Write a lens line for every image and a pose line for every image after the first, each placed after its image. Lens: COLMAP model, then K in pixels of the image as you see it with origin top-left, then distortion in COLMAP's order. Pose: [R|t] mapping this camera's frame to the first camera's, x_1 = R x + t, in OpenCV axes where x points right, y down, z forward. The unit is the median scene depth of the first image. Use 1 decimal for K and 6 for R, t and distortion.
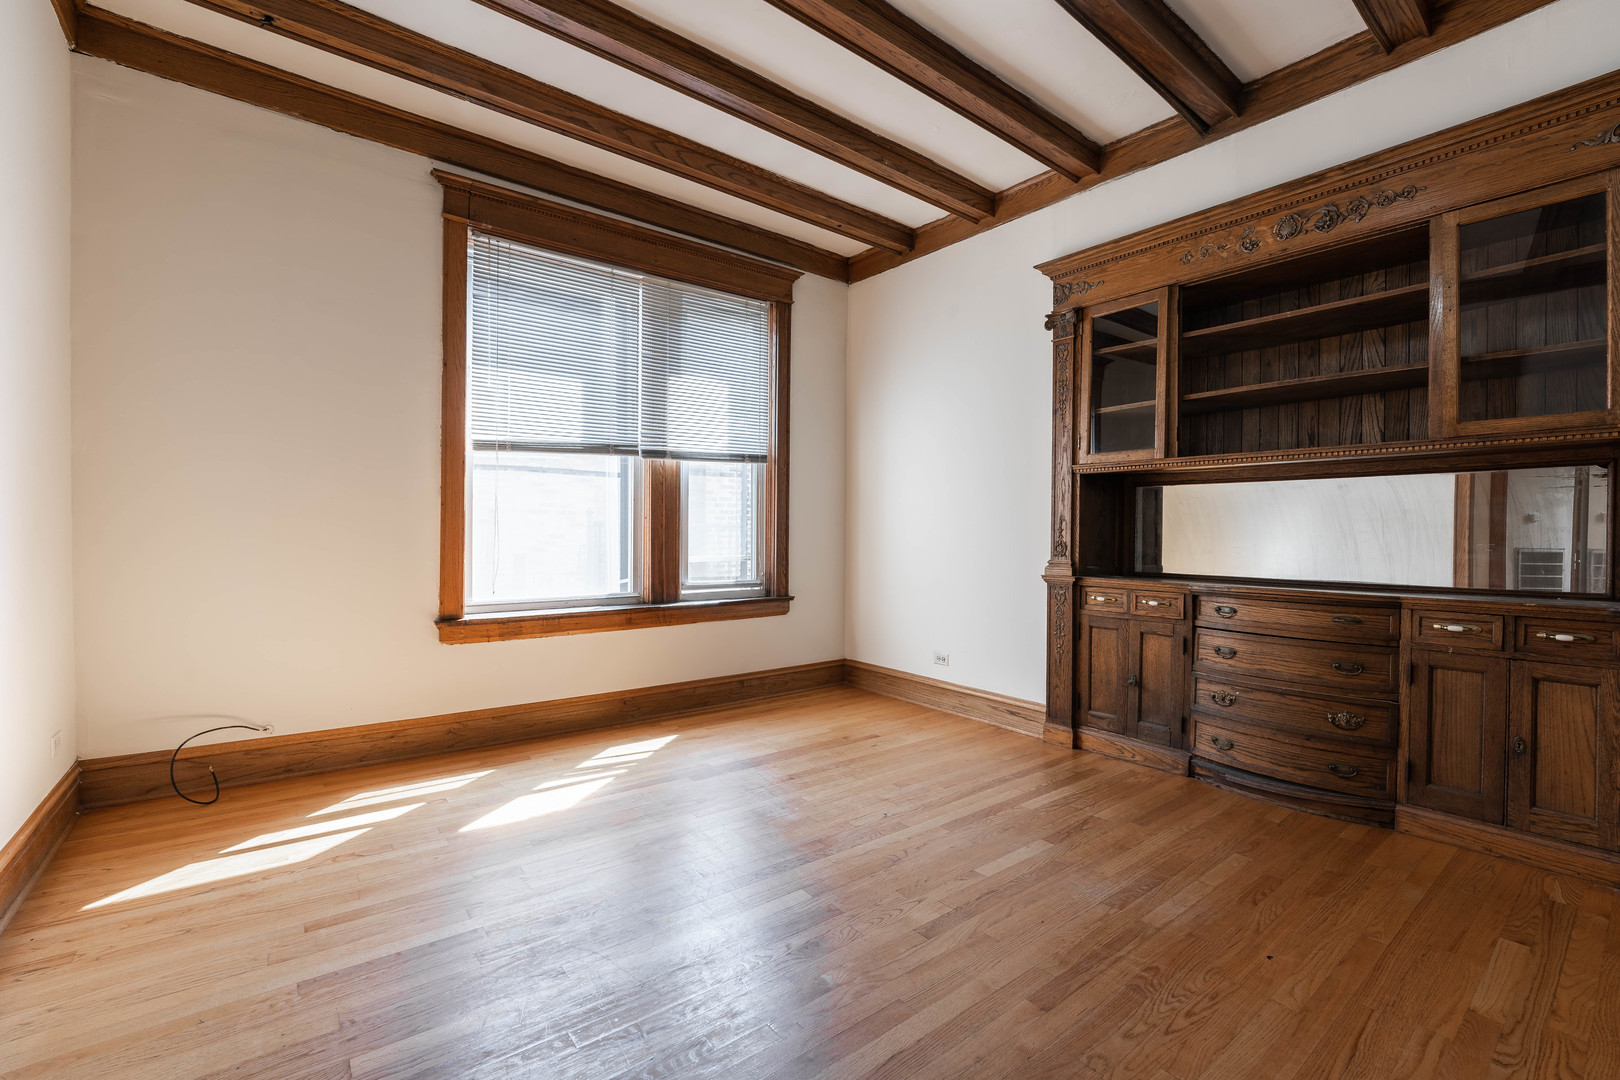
lens RADIAL K [[698.8, 0, 817.8], [0, 698.8, 540.7], [0, 0, 1]] dist [-0.015973, -0.000284]
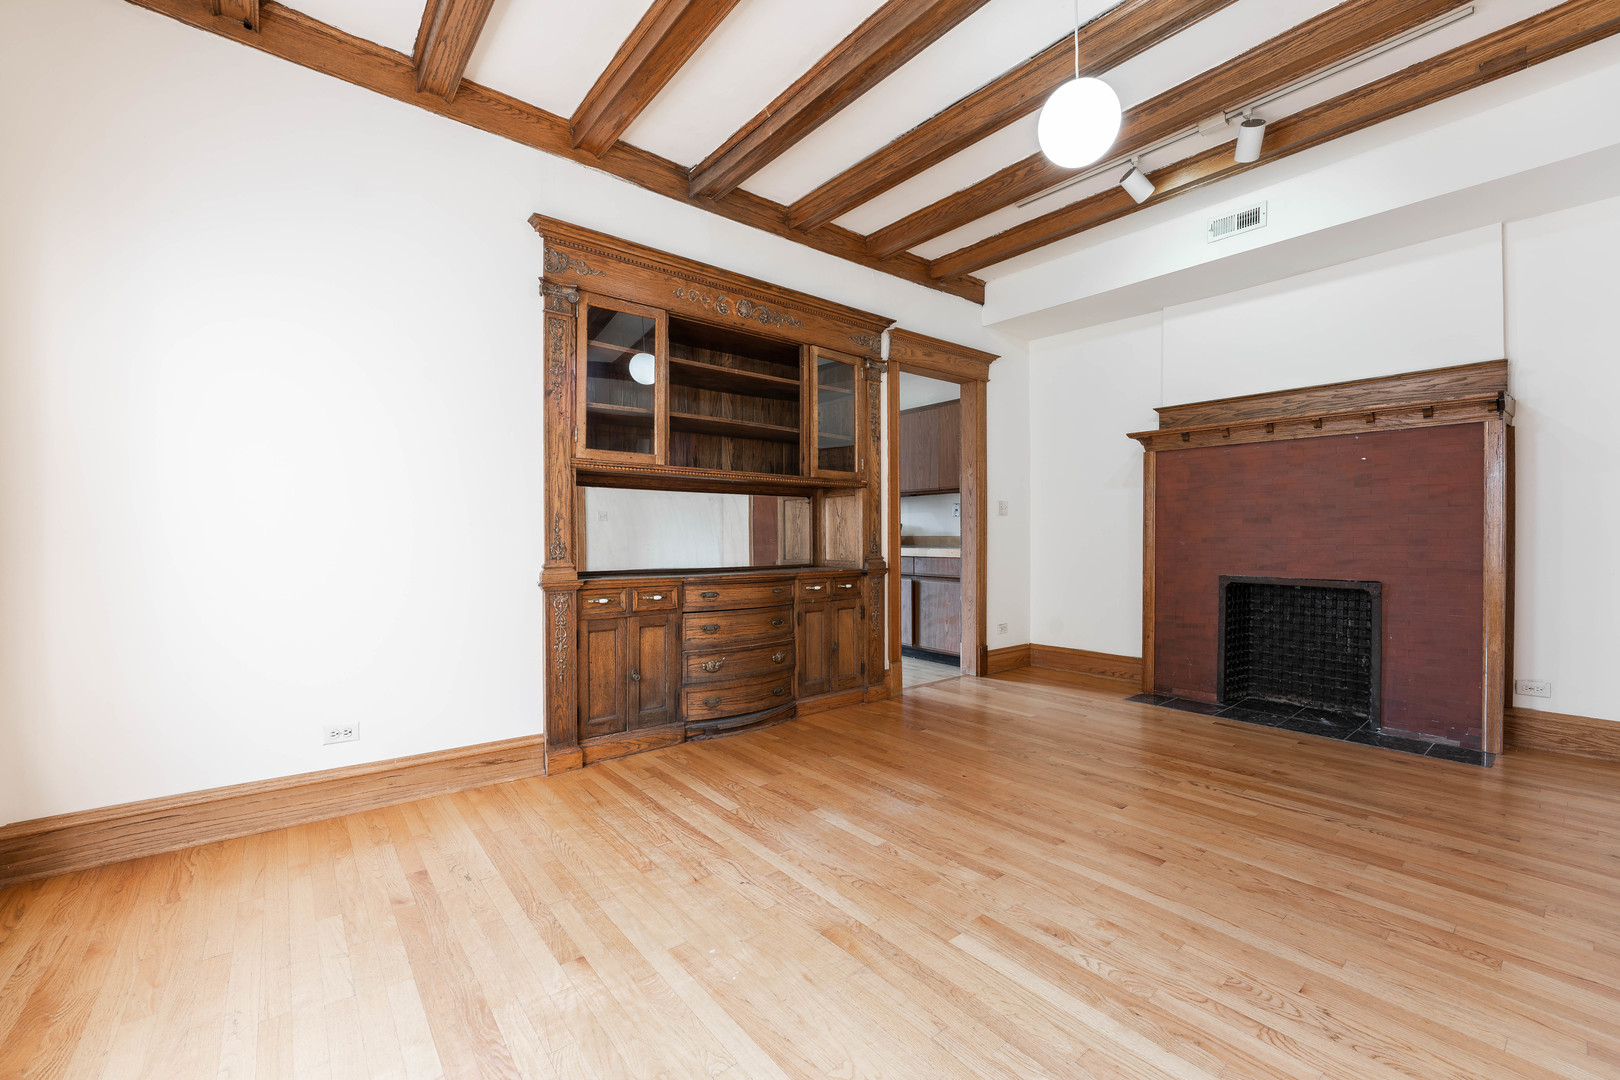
lens RADIAL K [[664.5, 0, 816.1], [0, 664.5, 539.3], [0, 0, 1]] dist [-0.021314, 0.002106]
pose [[-0.018896, -0.013492, 0.999730, -0.583724], [0.007200, 0.999881, 0.013630, -0.013969], [-0.999796, 0.007456, -0.018796, 0.810908]]
